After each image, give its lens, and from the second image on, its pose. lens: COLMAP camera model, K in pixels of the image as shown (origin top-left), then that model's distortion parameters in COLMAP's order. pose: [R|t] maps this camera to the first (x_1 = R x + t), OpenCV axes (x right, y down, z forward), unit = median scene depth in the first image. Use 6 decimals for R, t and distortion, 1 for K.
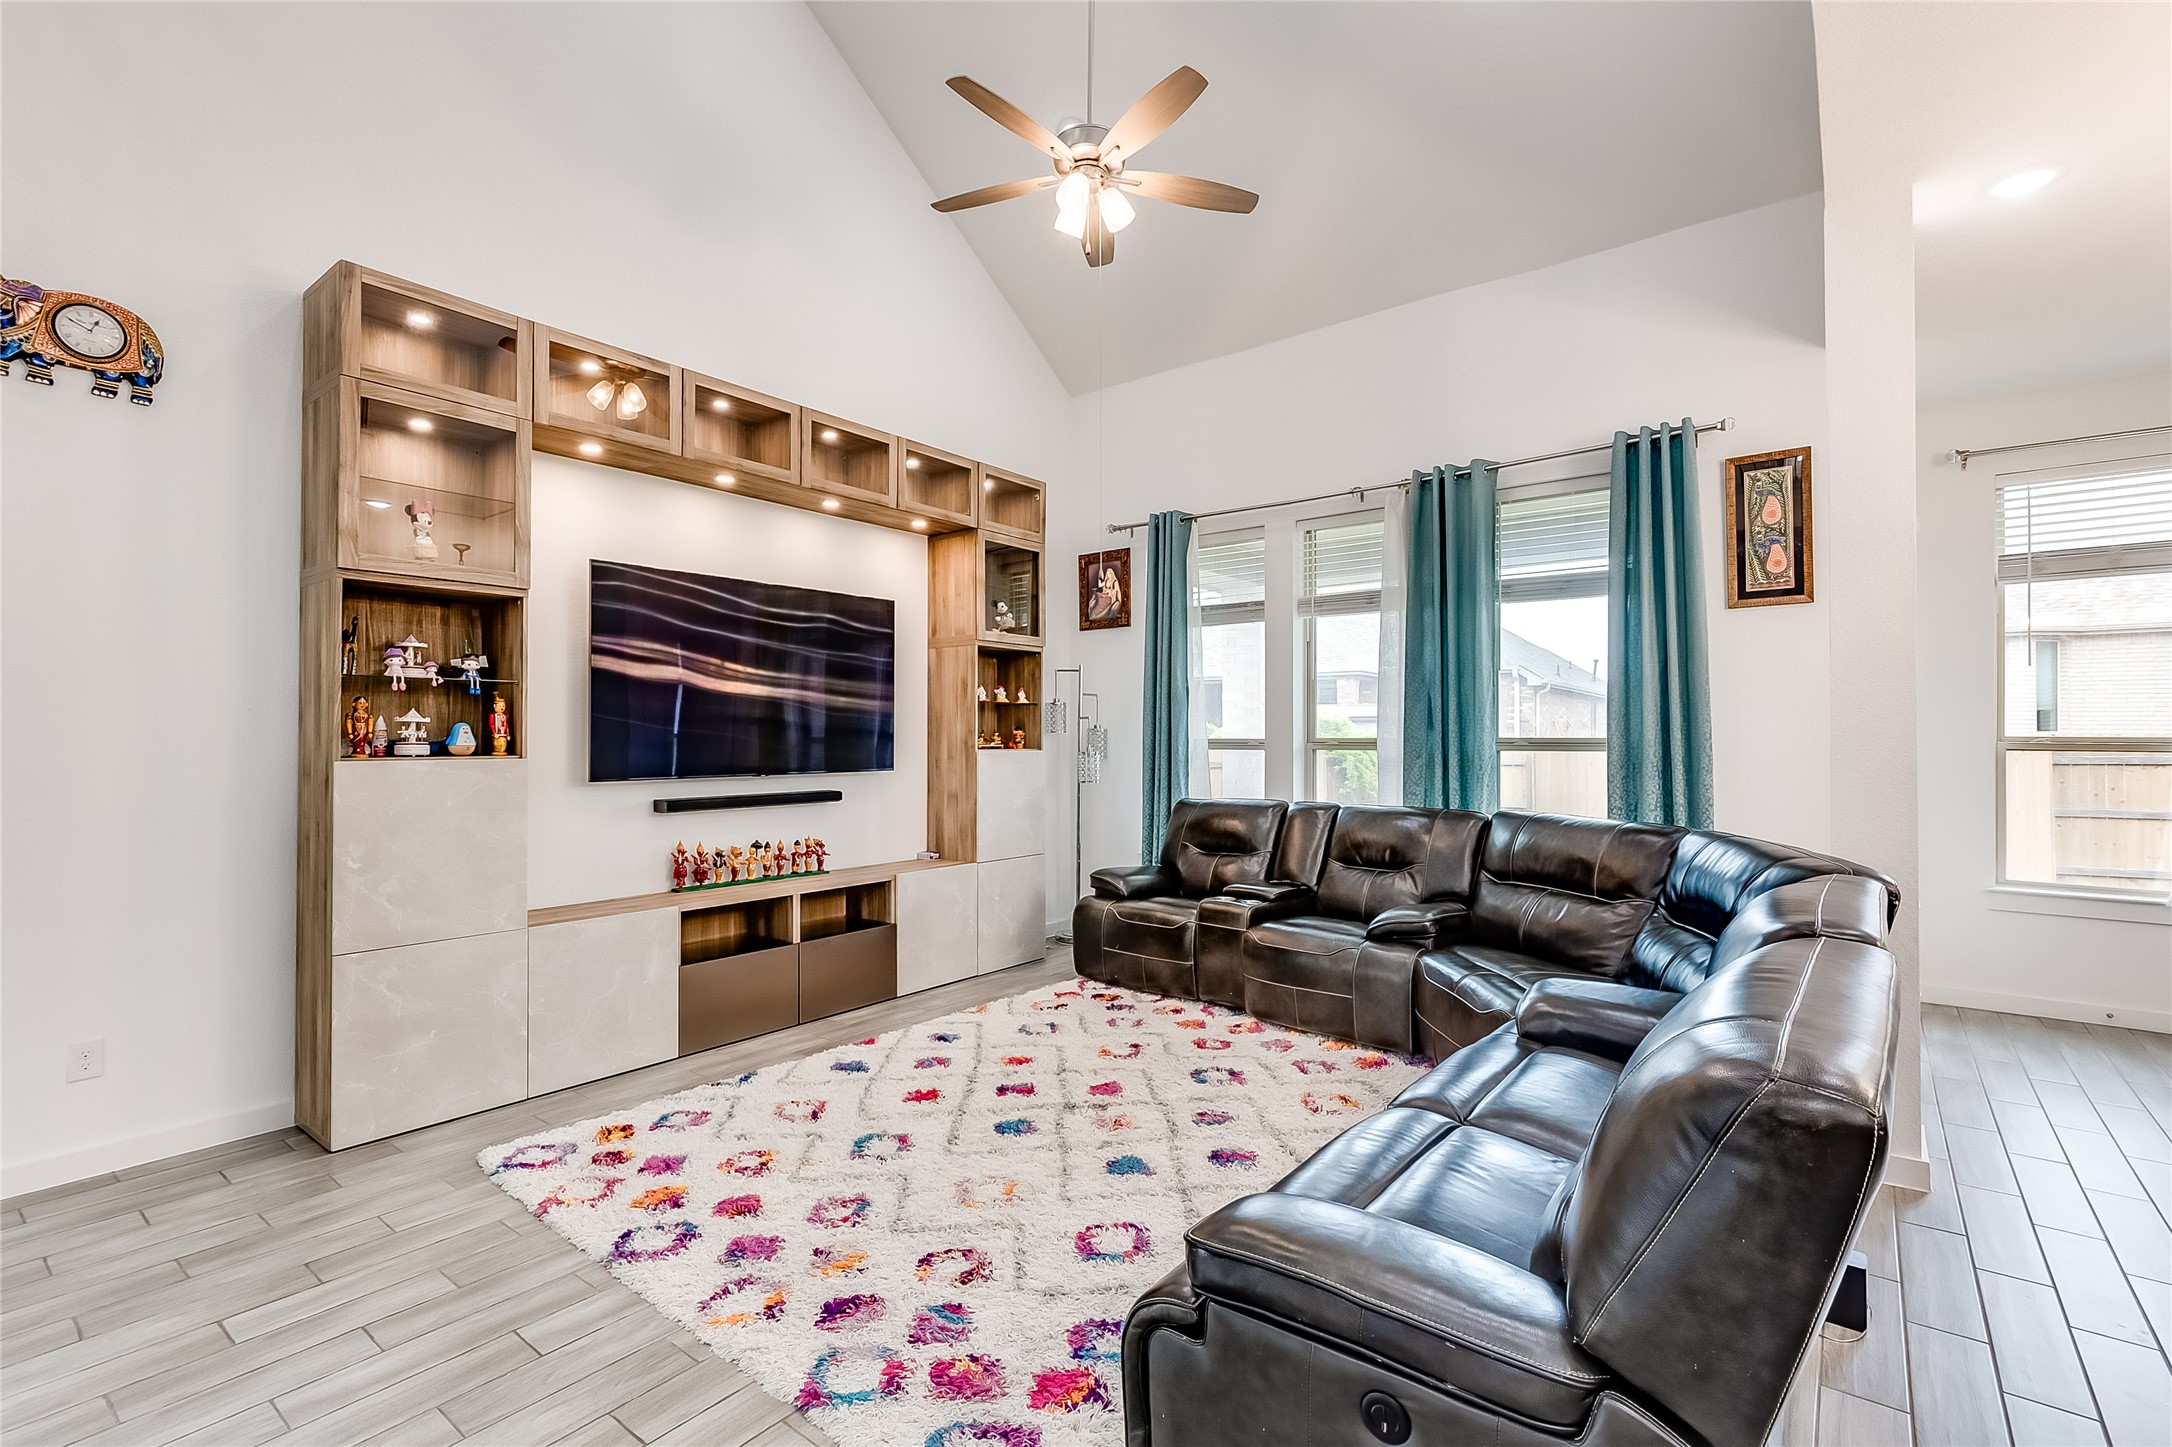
lens RADIAL K [[983.8, 0, 1085.3], [0, 983.8, 723.4], [0, 0, 1]] dist [0.005064, -0.000736]
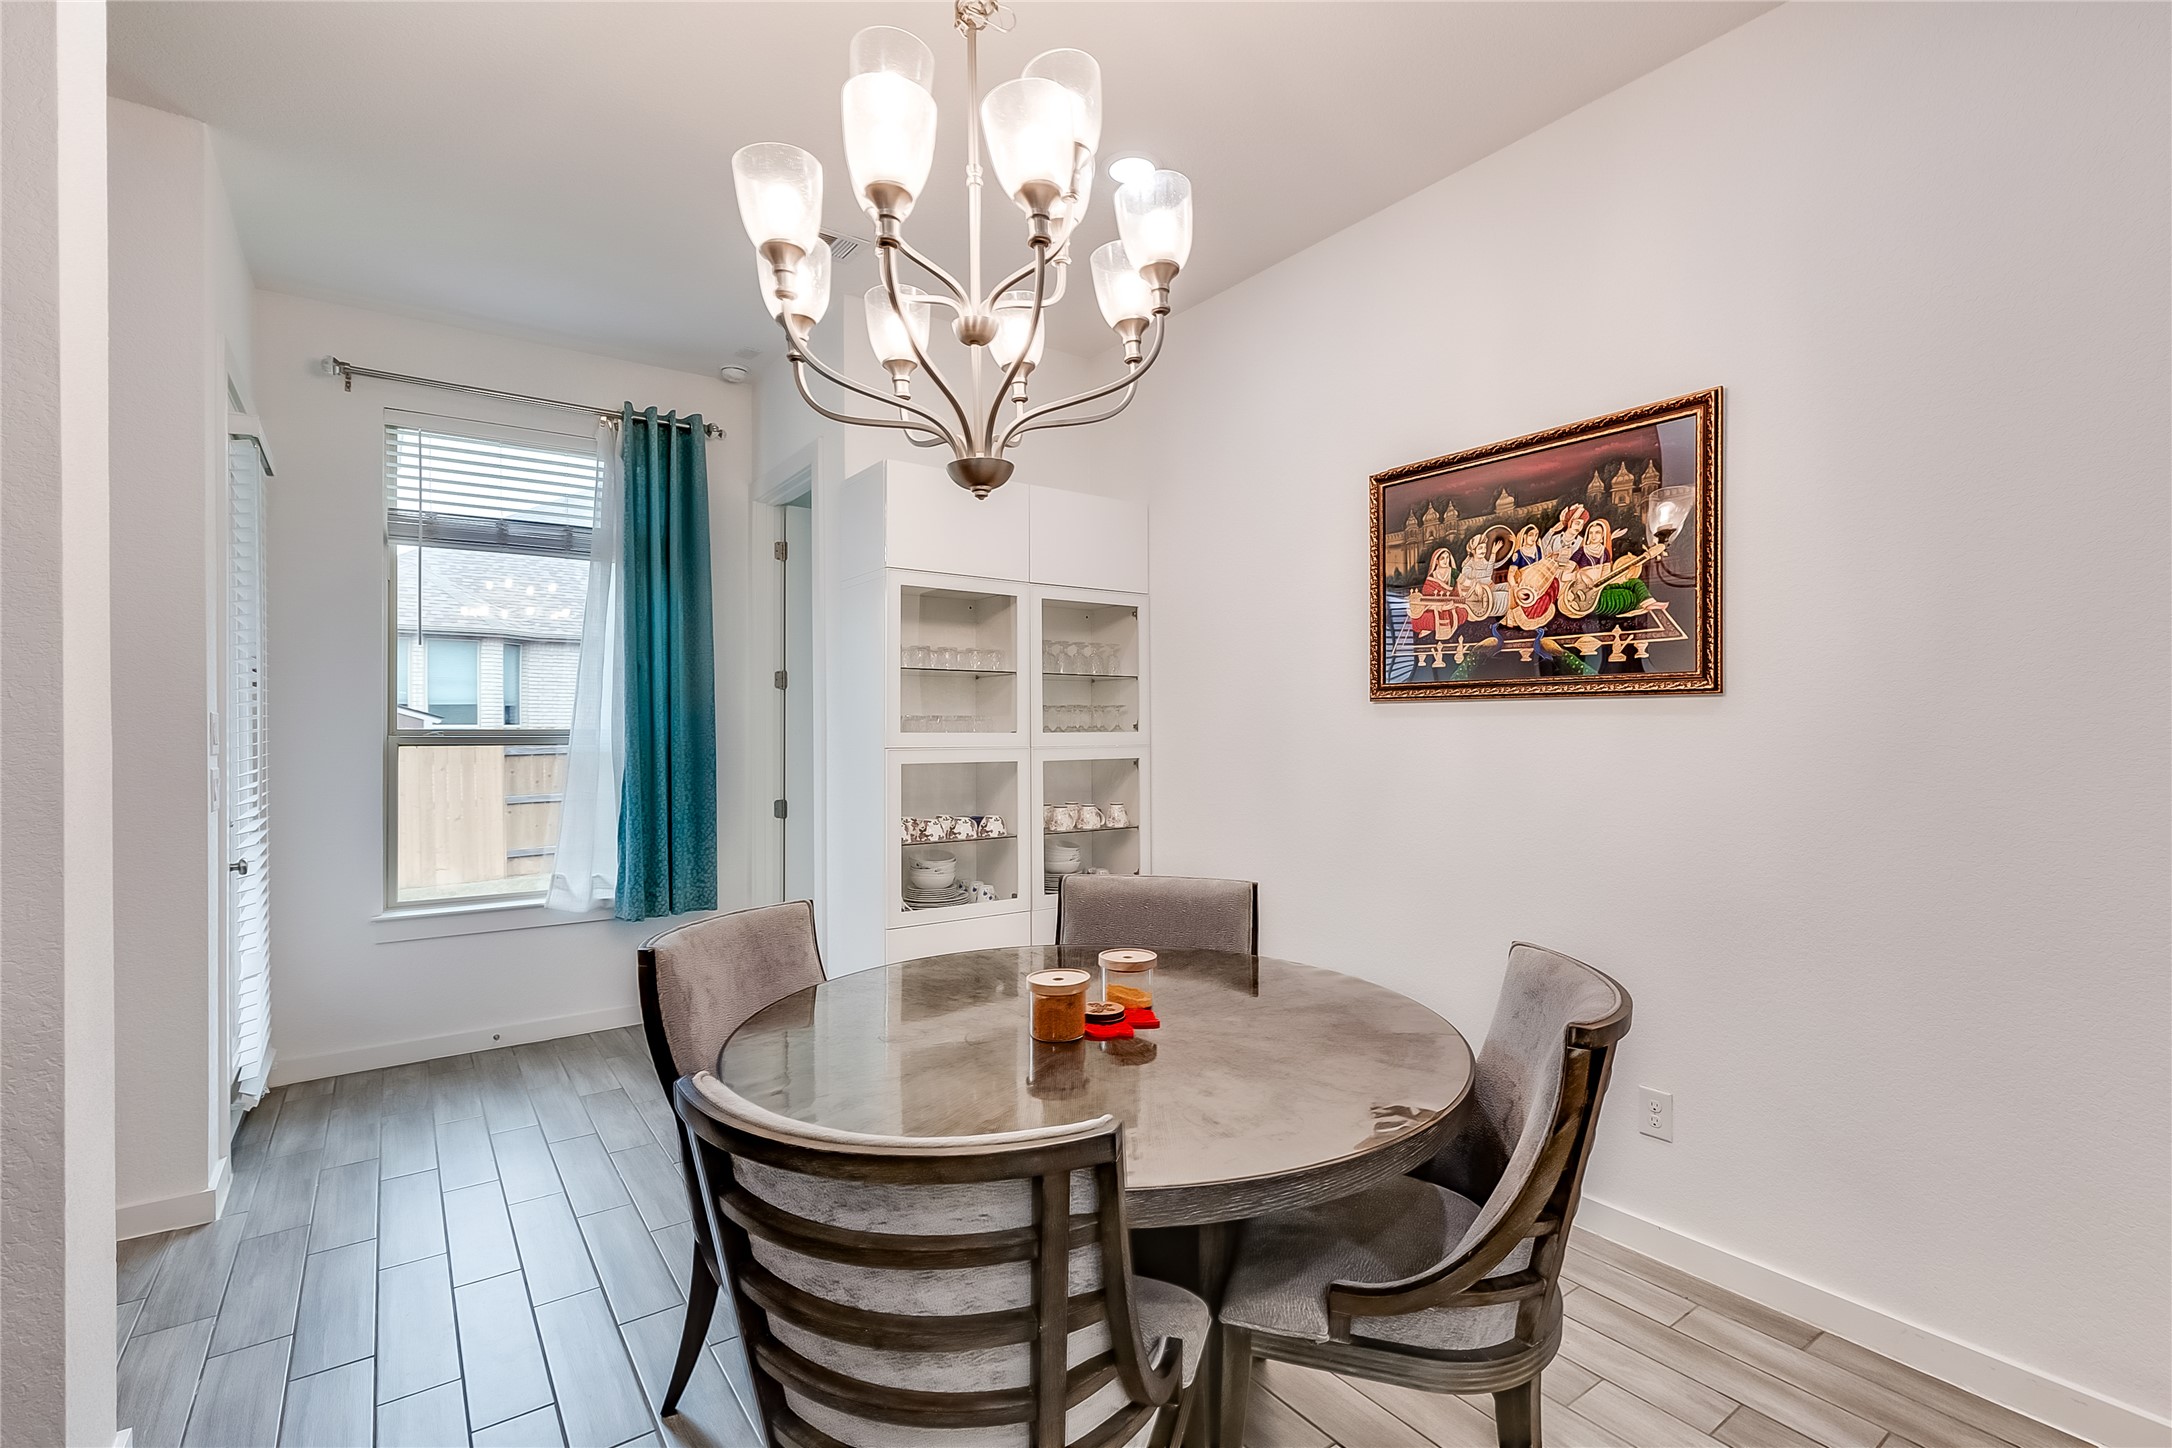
lens RADIAL K [[983.8, 0, 1081.7], [0, 983.8, 726.7], [0, 0, 1]] dist [0.005064, -0.000736]
pose [[0.286730, -0.001764, 0.958010, 0.329451], [-0.006118, 0.999975, 0.003673, 0.004623], [-0.957992, -0.006914, 0.286712, 0.230541]]
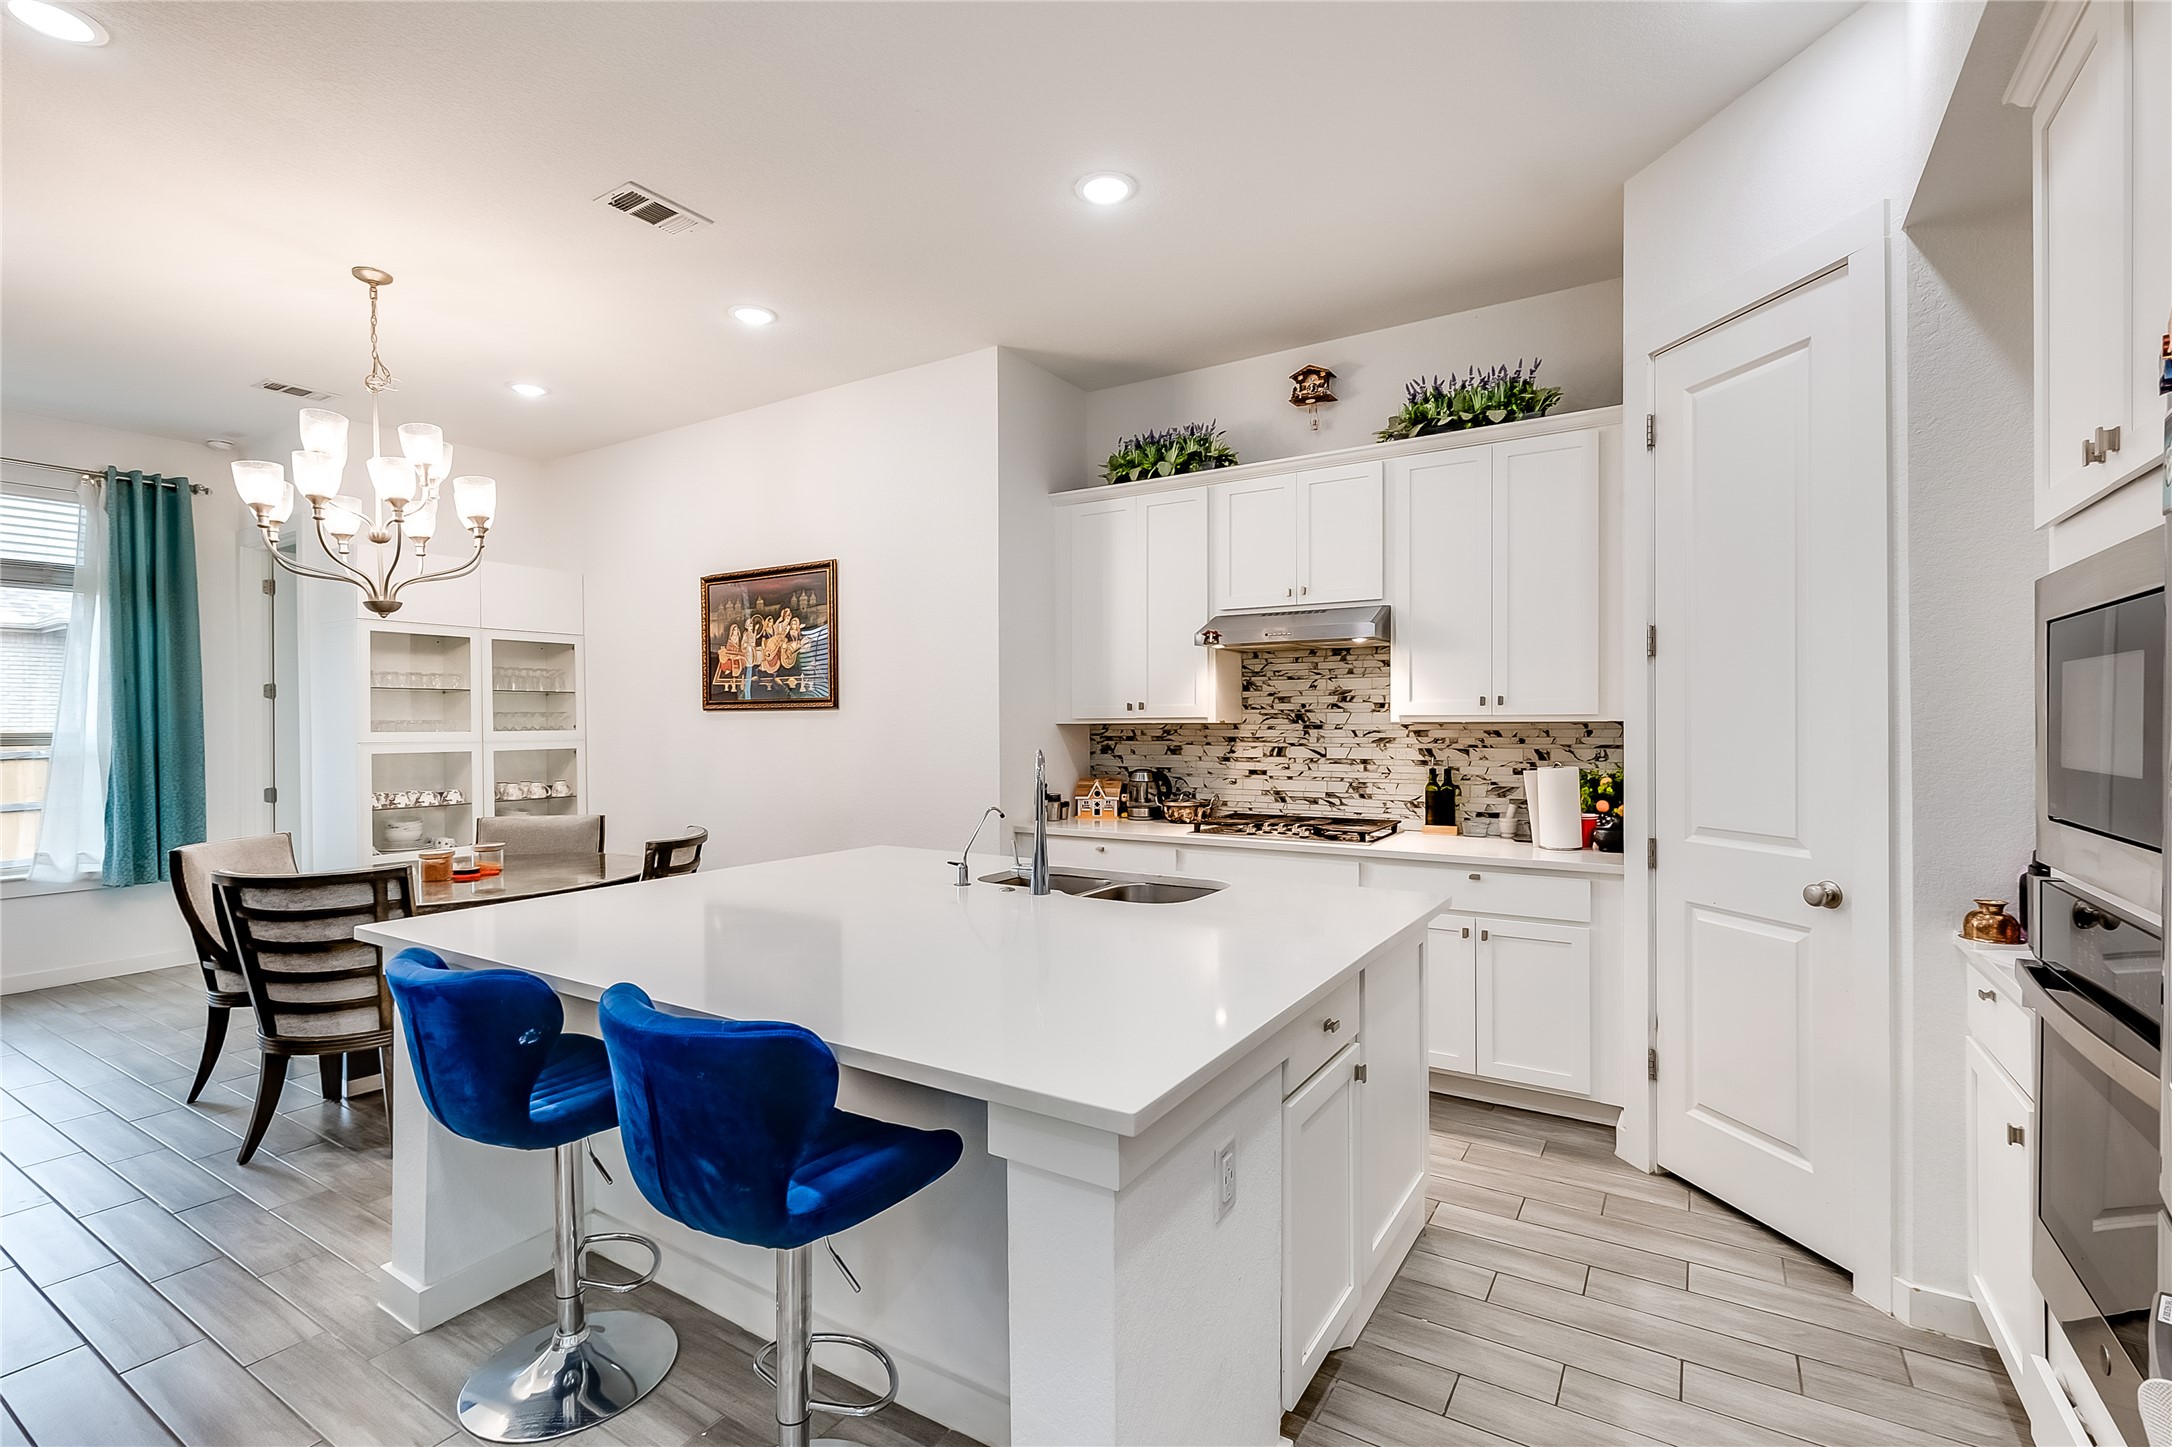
lens RADIAL K [[983.8, 0, 1089.0], [0, 983.8, 726.1], [0, 0, 1]] dist [0.005064, -0.000736]
pose [[-0.099936, -0.004062, 0.994986, -0.166583], [-0.000080, 0.999992, 0.004075, 0.001367], [-0.994994, 0.000327, -0.099936, -0.110200]]
